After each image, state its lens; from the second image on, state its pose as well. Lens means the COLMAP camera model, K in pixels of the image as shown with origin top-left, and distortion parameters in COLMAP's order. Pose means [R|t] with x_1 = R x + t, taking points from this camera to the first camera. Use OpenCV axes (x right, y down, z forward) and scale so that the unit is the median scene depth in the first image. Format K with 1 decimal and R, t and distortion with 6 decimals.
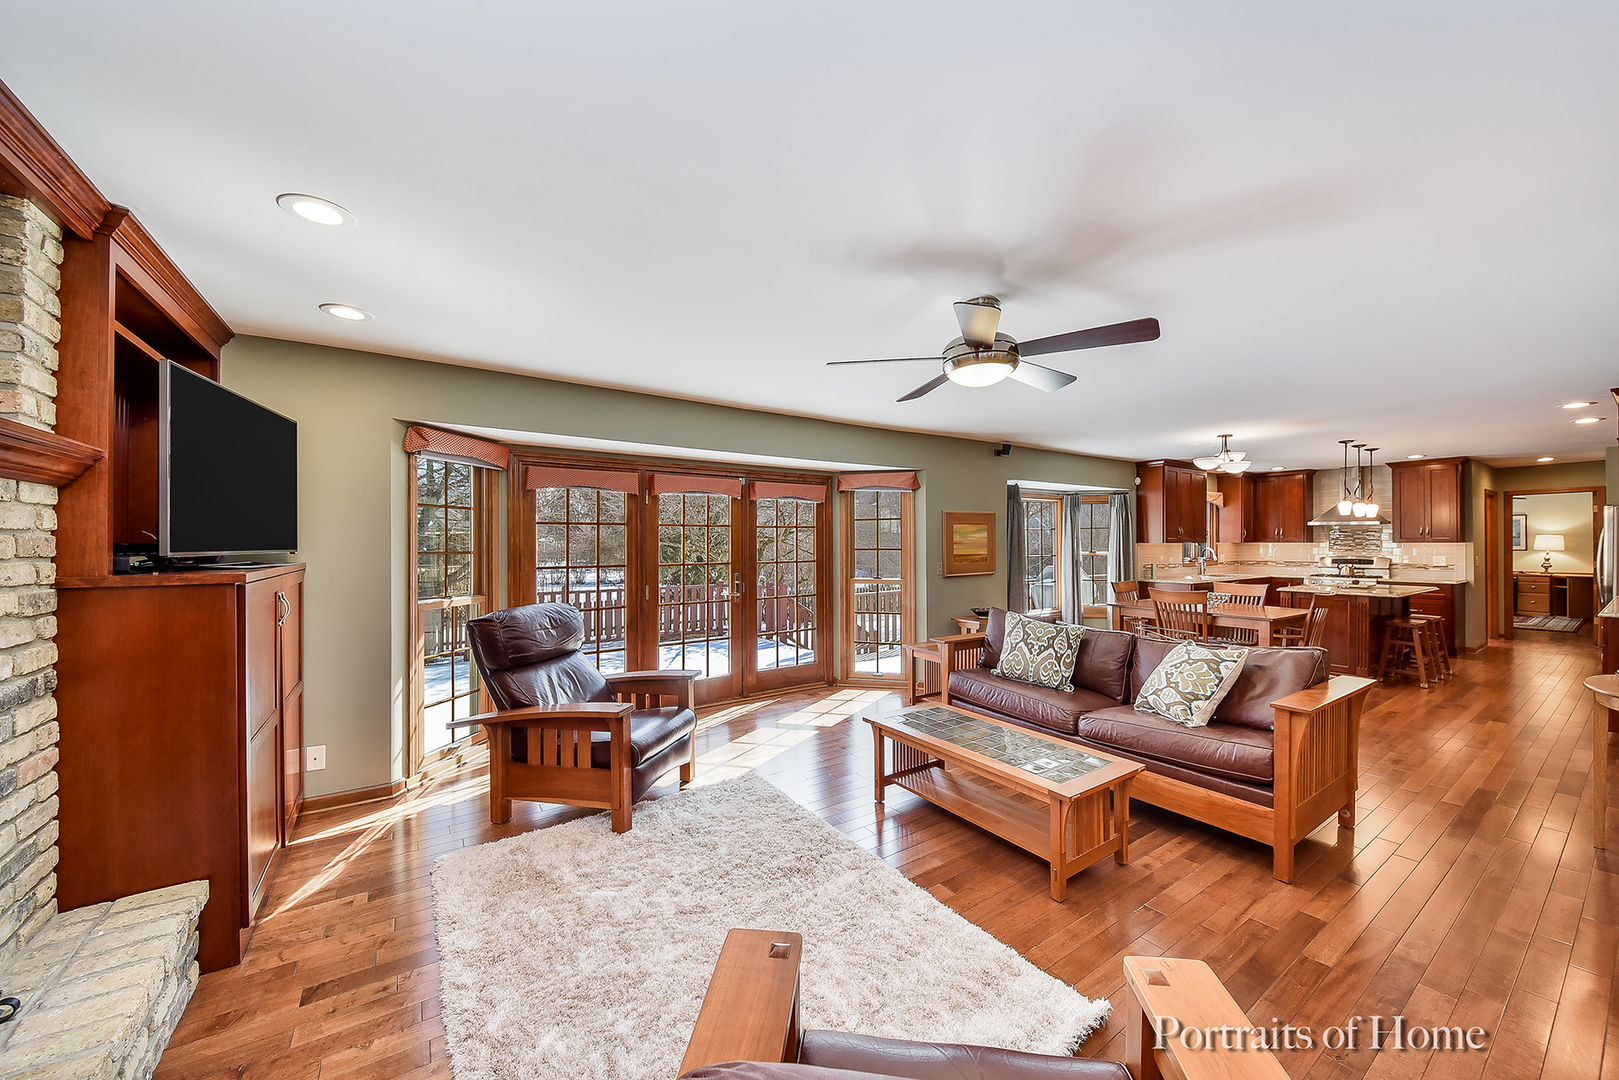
lens RADIAL K [[590.2, 0, 812.2], [0, 590.2, 543.2], [0, 0, 1]] dist [0.000455, -0.006612]
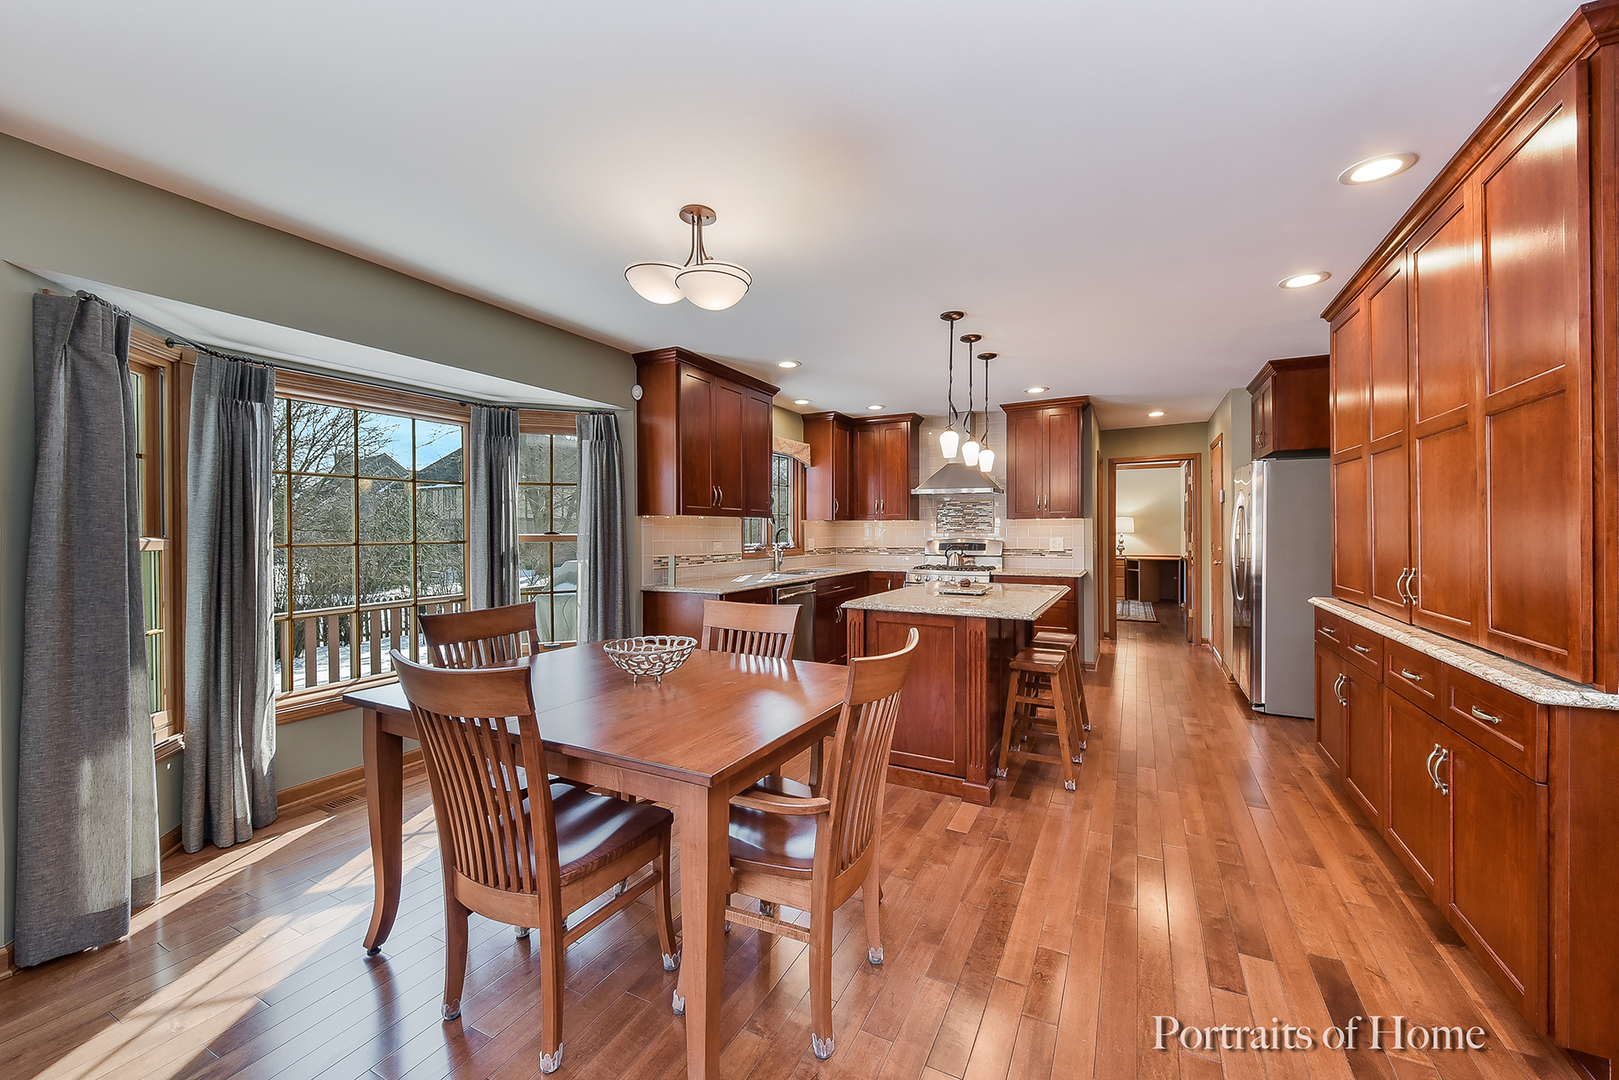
lens RADIAL K [[623.8, 0, 810.6], [0, 623.8, 534.8], [0, 0, 1]] dist [0.049410, -0.033627]
pose [[0.876950, -0.002929, 0.480573, 0.428491], [-0.000285, 0.999978, 0.006614, 0.012932], [-0.480582, -0.005937, 0.876930, 0.461019]]
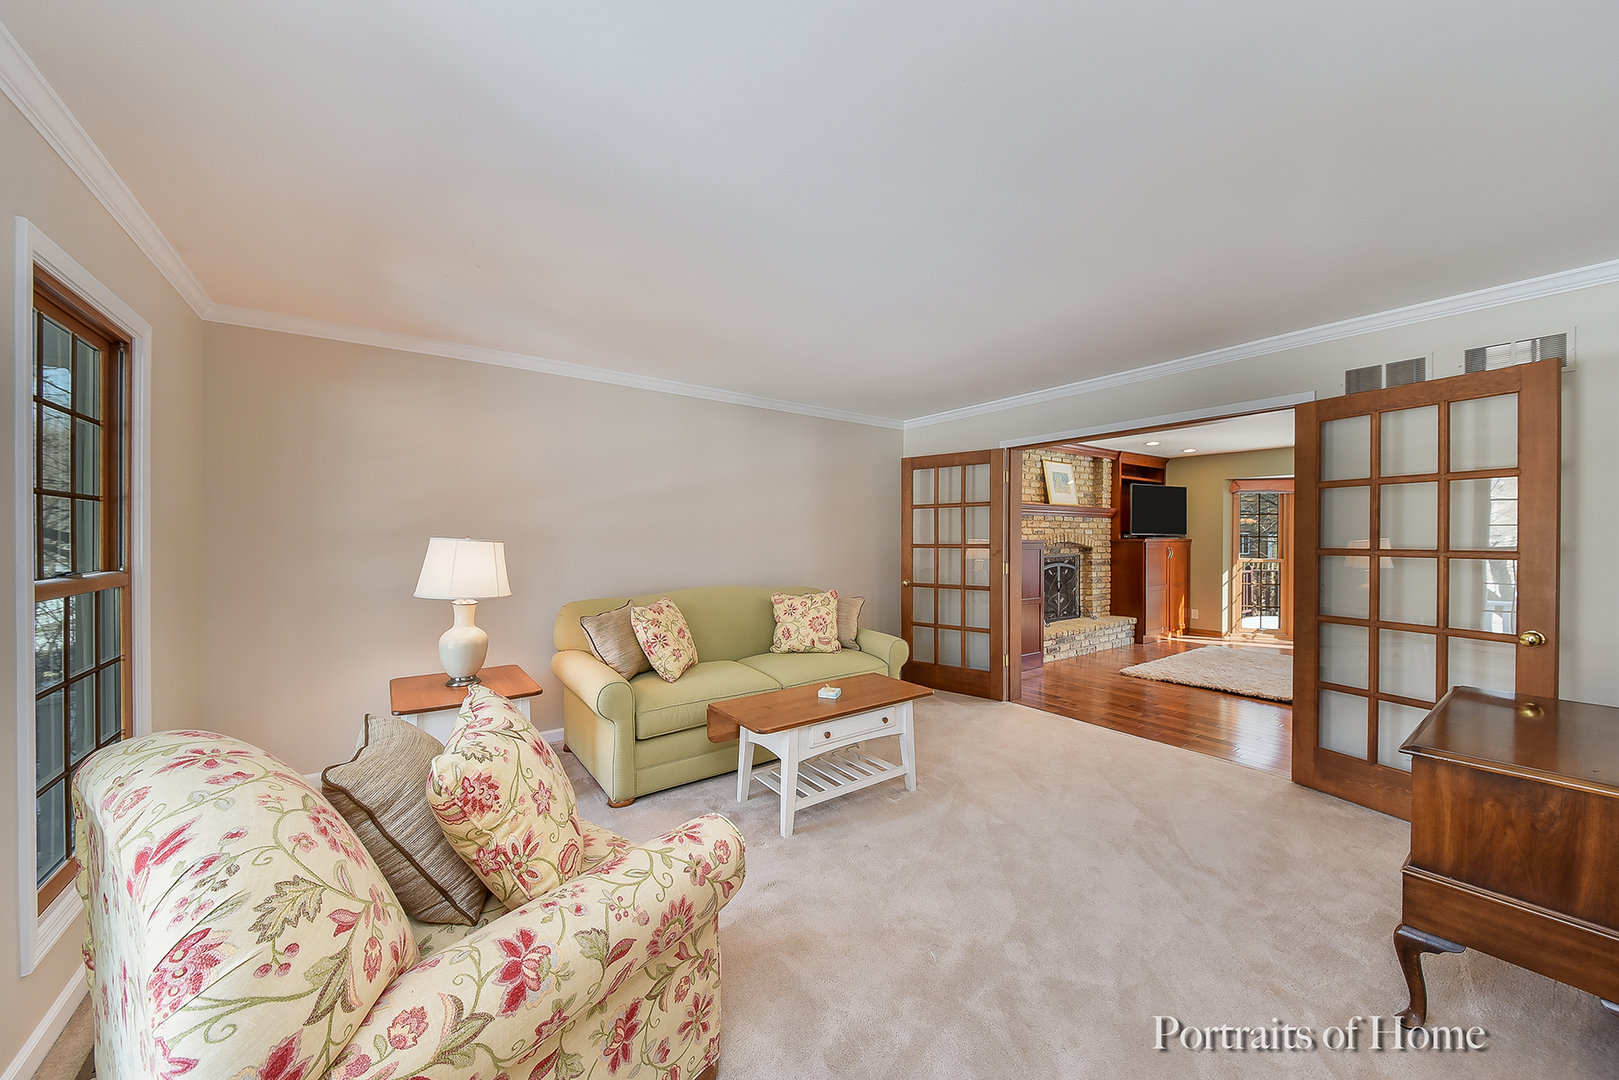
lens RADIAL K [[571.3, 0, 809.5], [0, 571.3, 540.0], [0, 0, 1]] dist [-0.000780, -0.000137]
pose [[0.030572, 0.007297, -0.999506, 0.660296], [0.000599, 0.999973, 0.007319, 0.007577], [0.999532, -0.000823, 0.030566, -0.316823]]
